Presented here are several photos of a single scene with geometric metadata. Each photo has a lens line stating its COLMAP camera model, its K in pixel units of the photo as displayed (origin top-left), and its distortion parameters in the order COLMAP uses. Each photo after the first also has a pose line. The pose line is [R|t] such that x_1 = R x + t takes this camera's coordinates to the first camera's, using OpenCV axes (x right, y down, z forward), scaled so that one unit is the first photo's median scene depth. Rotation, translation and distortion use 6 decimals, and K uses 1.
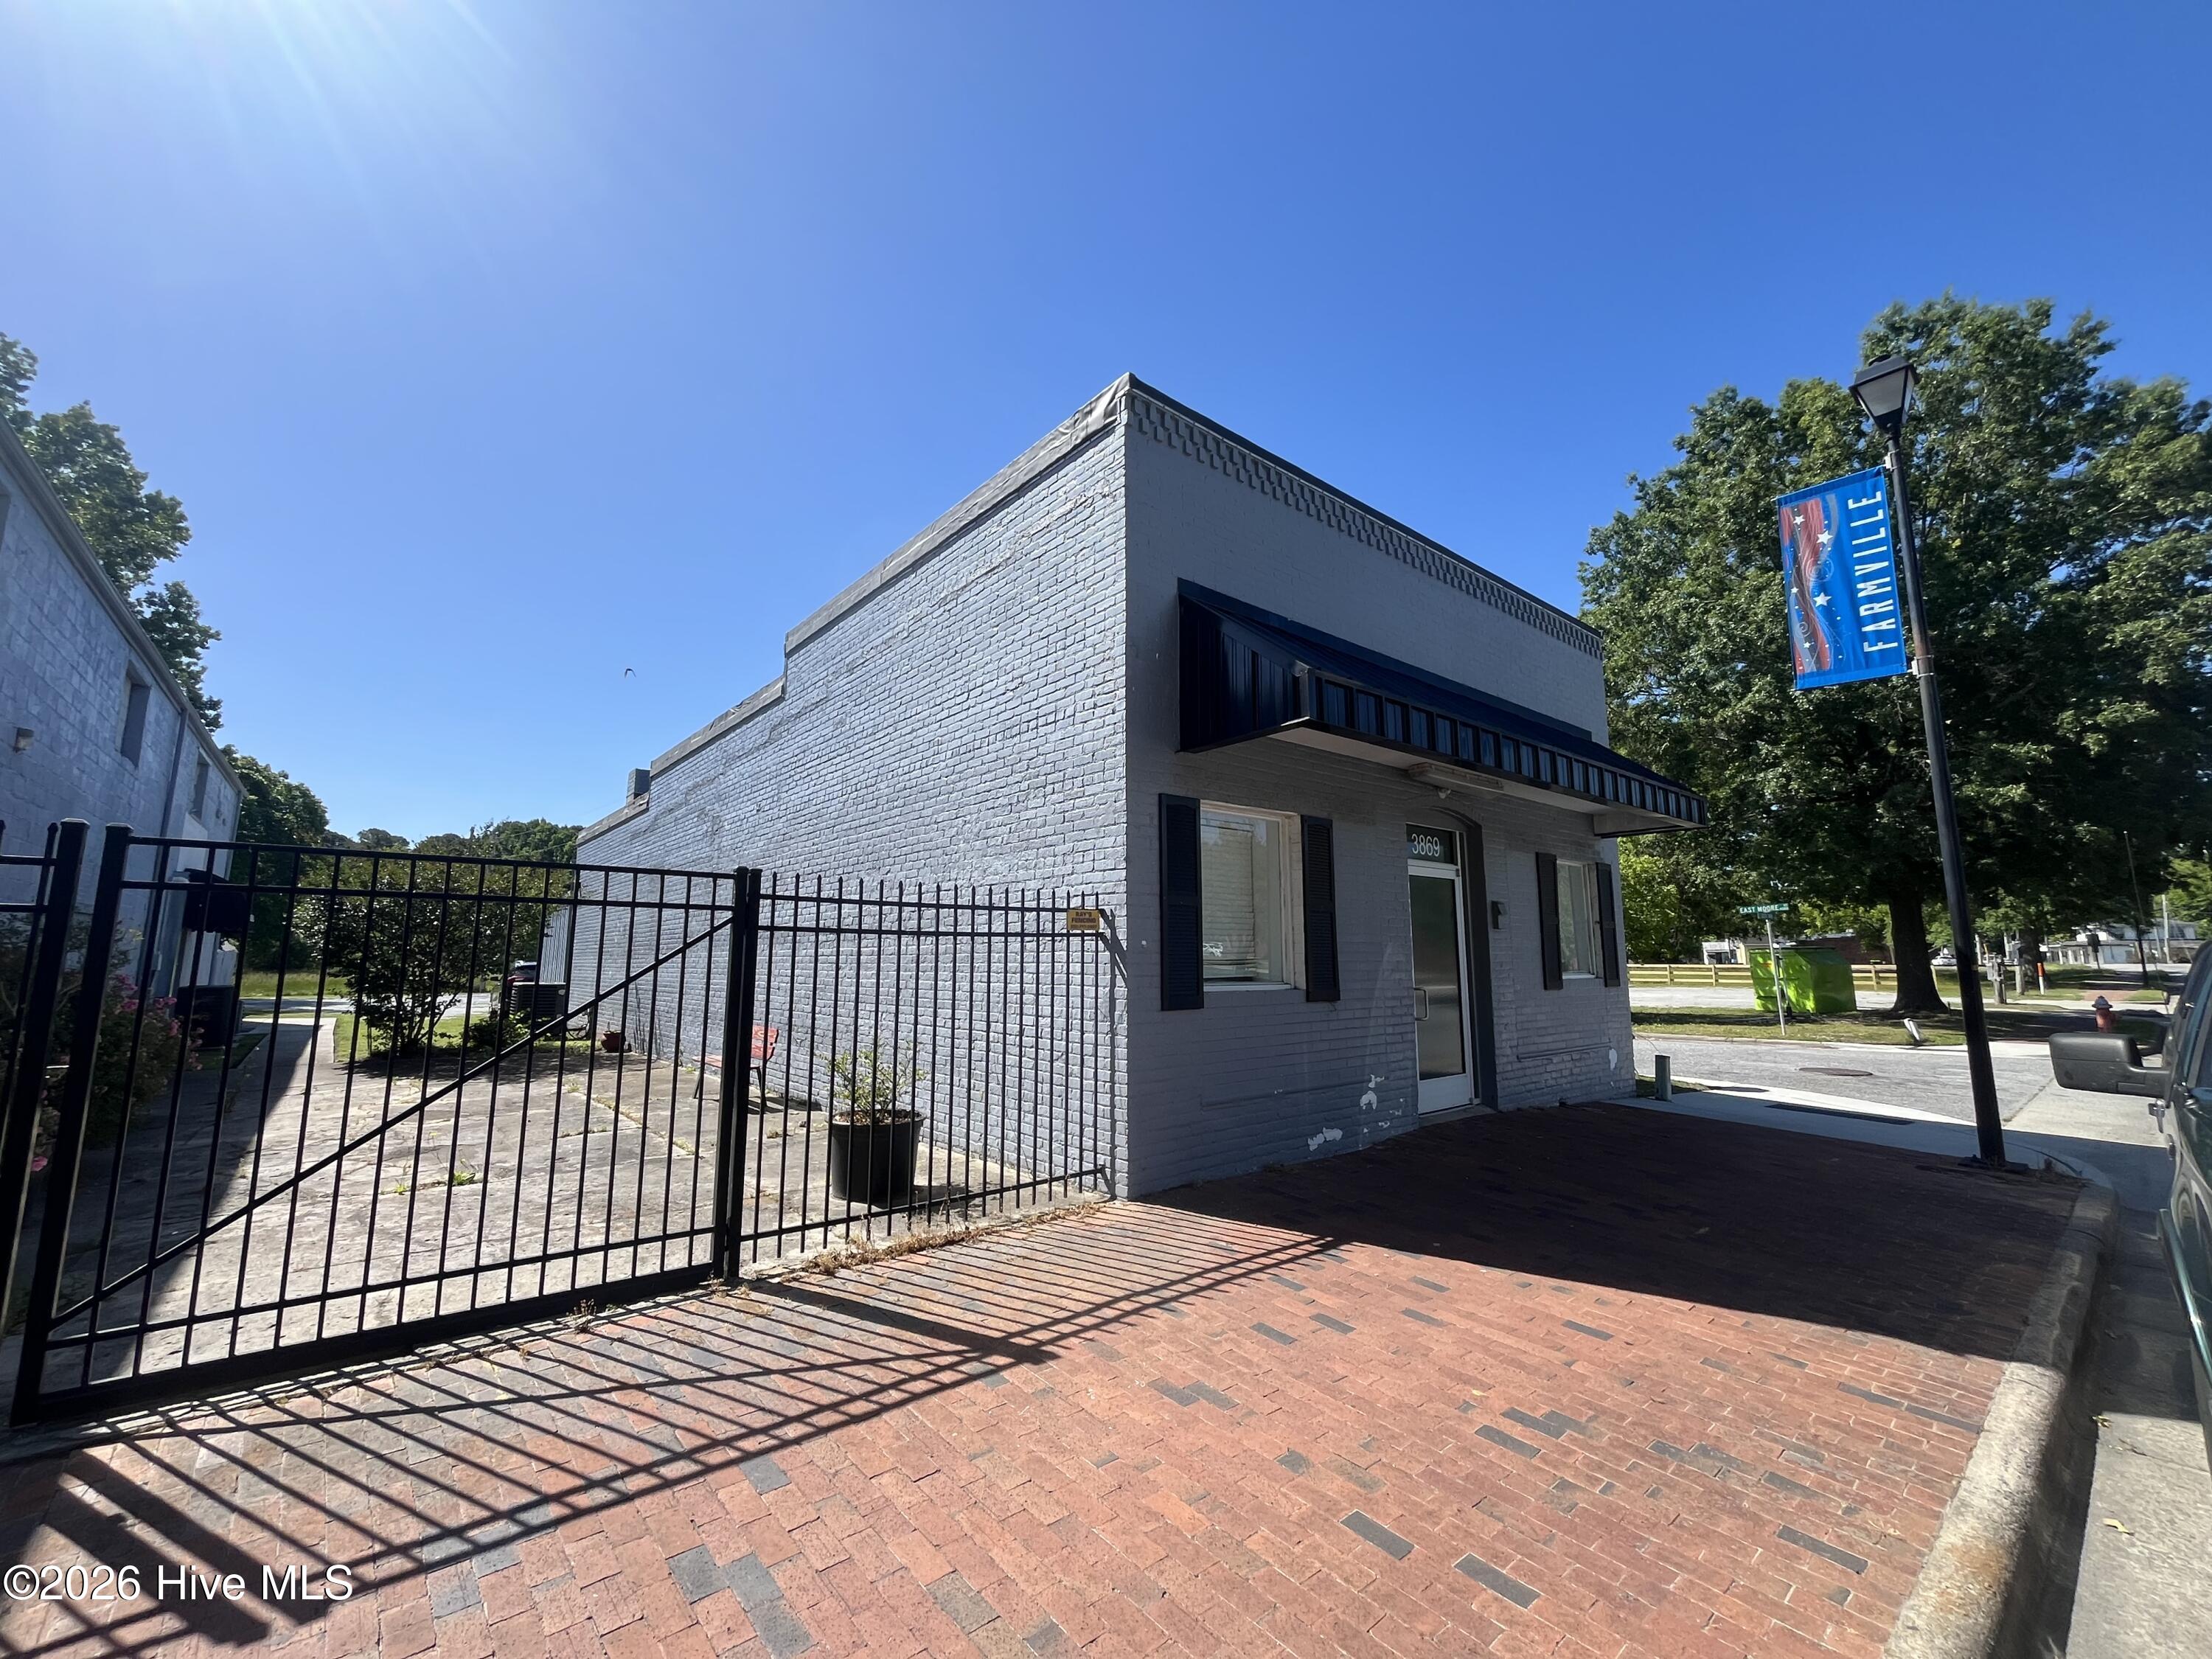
lens RADIAL K [[882.3, 0, 1106.0], [0, 882.3, 829.5], [0, 0, 1]] dist [-0.003325, -0.000192]
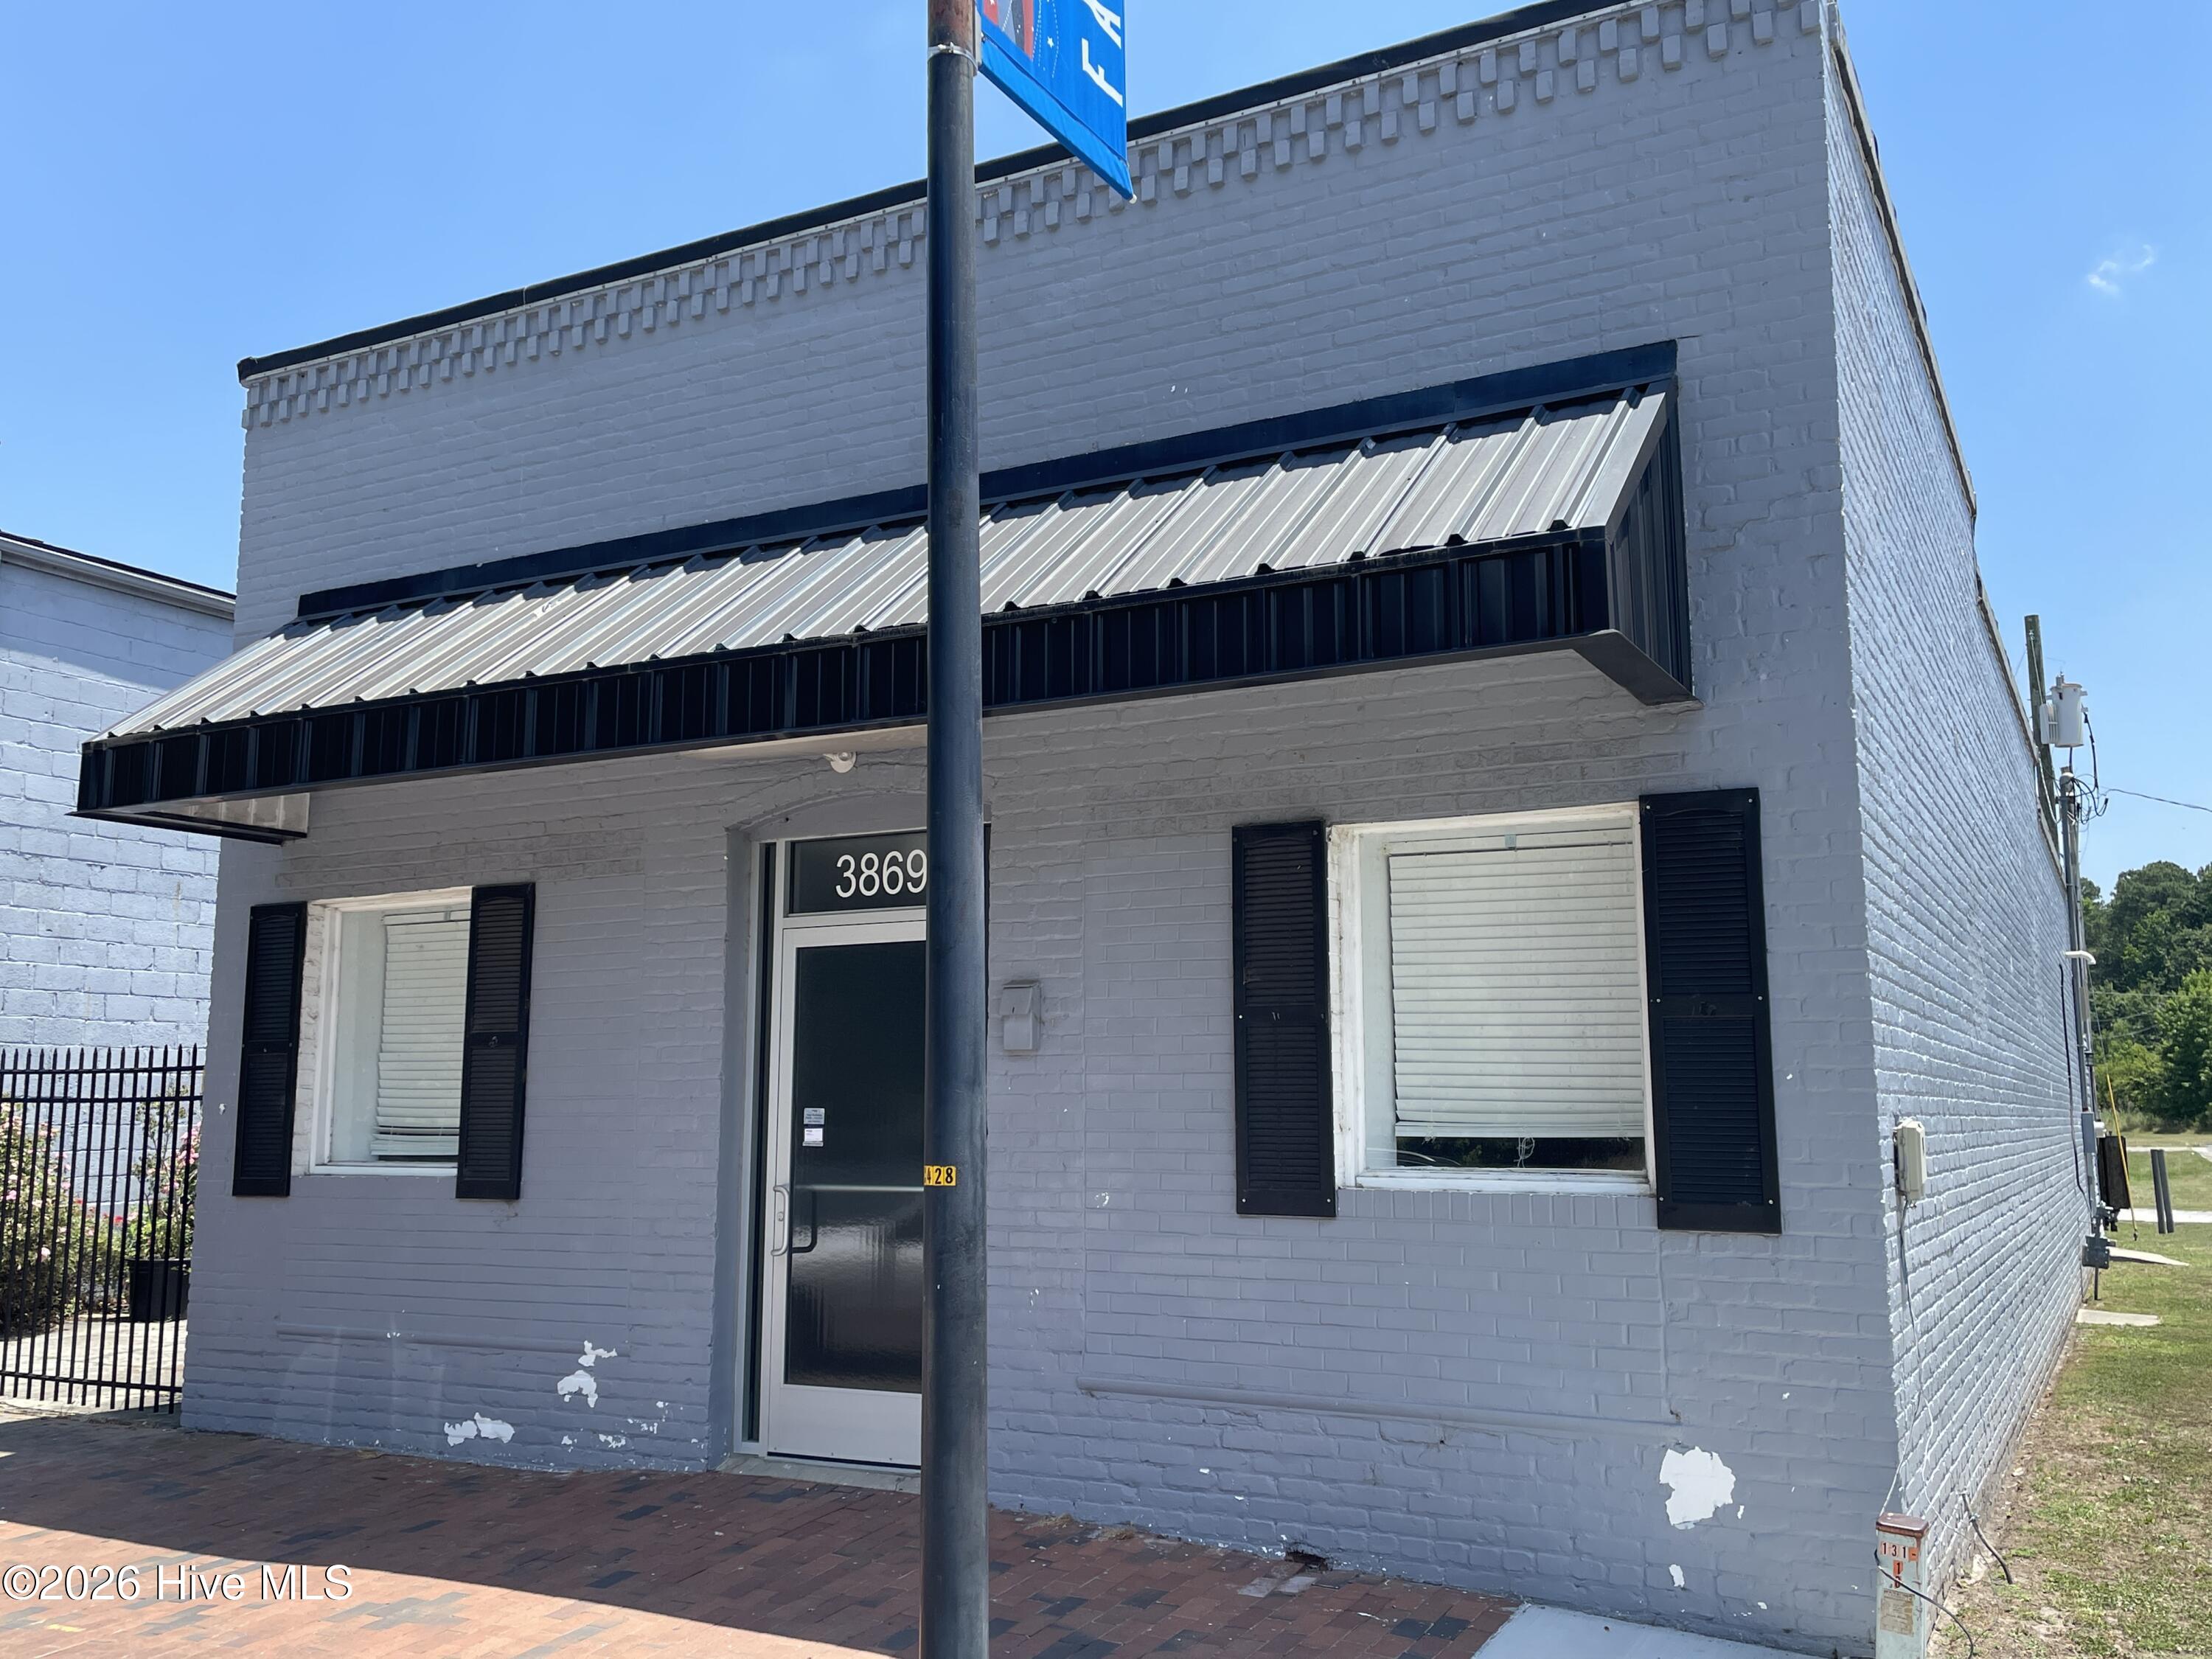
lens RADIAL K [[1878.0, 0, 1106.0], [0, 1878.0, 829.5], [0, 0, 1]] dist [0.006125, 0.003561]
pose [[0.410802, -0.129650, -0.902459, 1.981462], [0.143796, 0.986662, -0.076290, 0.135647], [0.900314, -0.098430, 0.423966, 1.092127]]
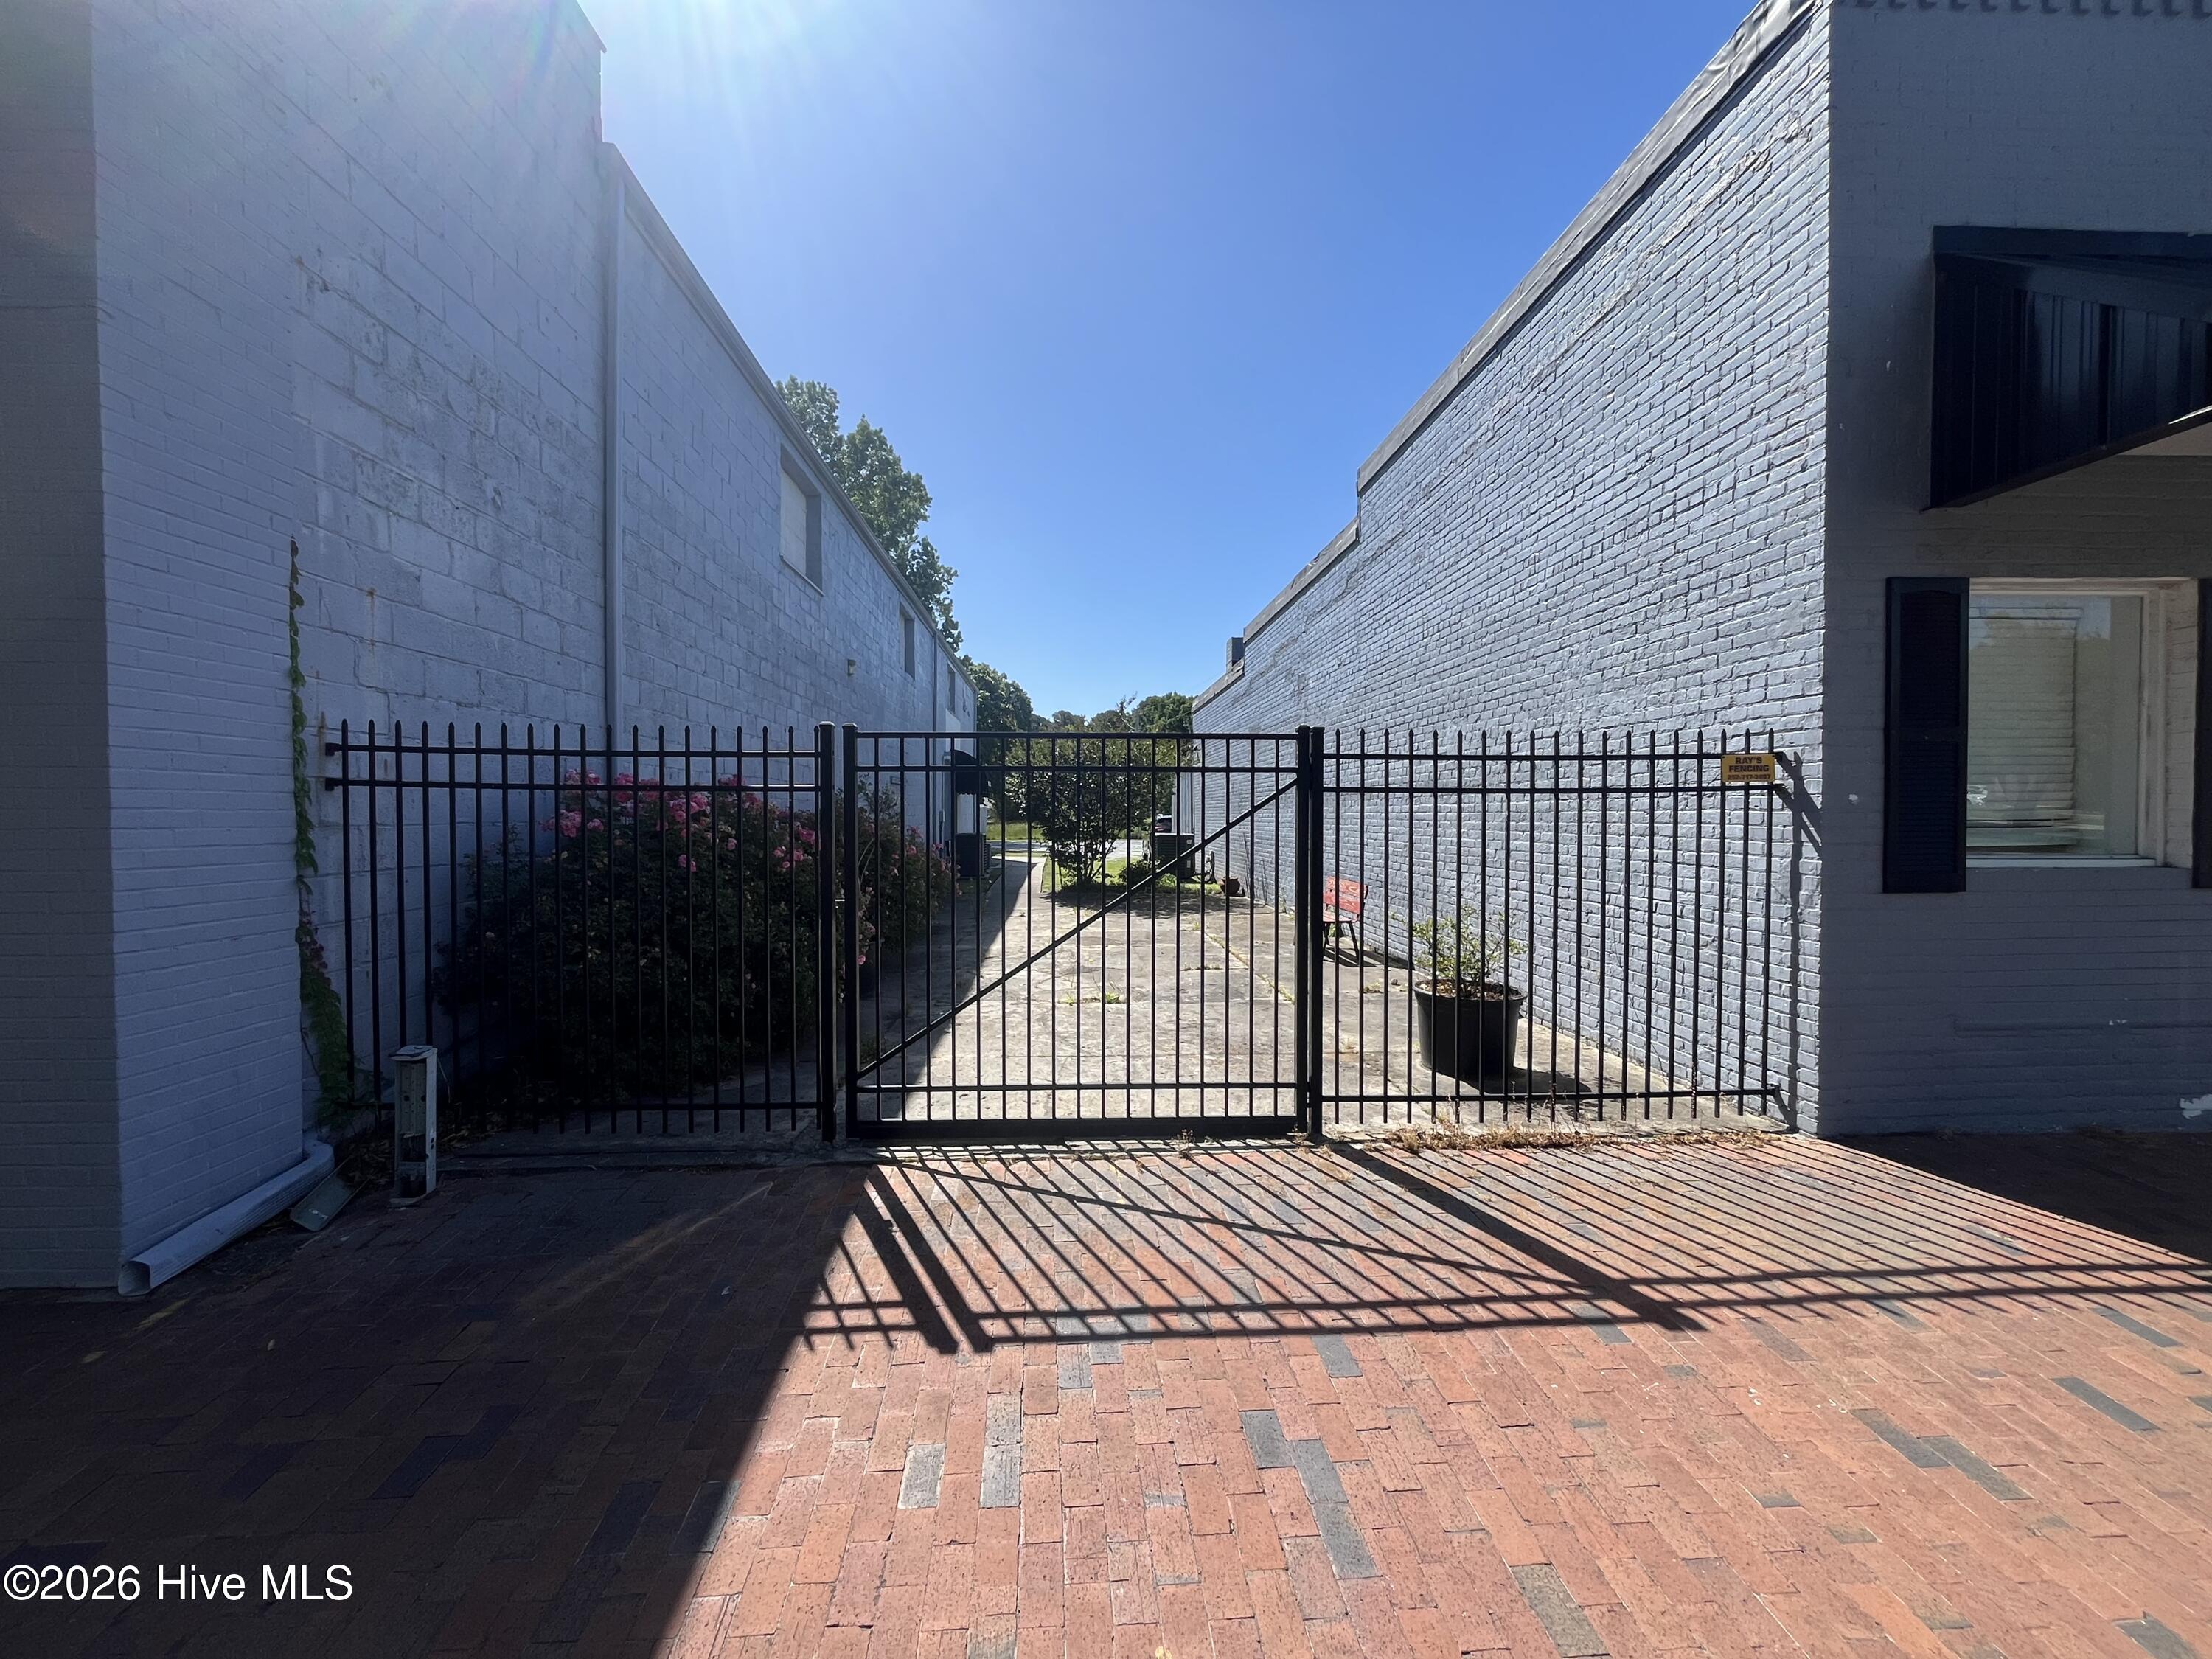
lens RADIAL K [[882.3, 0, 1106.0], [0, 882.3, 829.5], [0, 0, 1]] dist [-0.003325, -0.000192]
pose [[0.793120, 0.010808, -0.608970, -0.002240], [0.091328, 0.986428, 0.136453, 0.002971], [0.602180, -0.163839, 0.781368, 0.088259]]
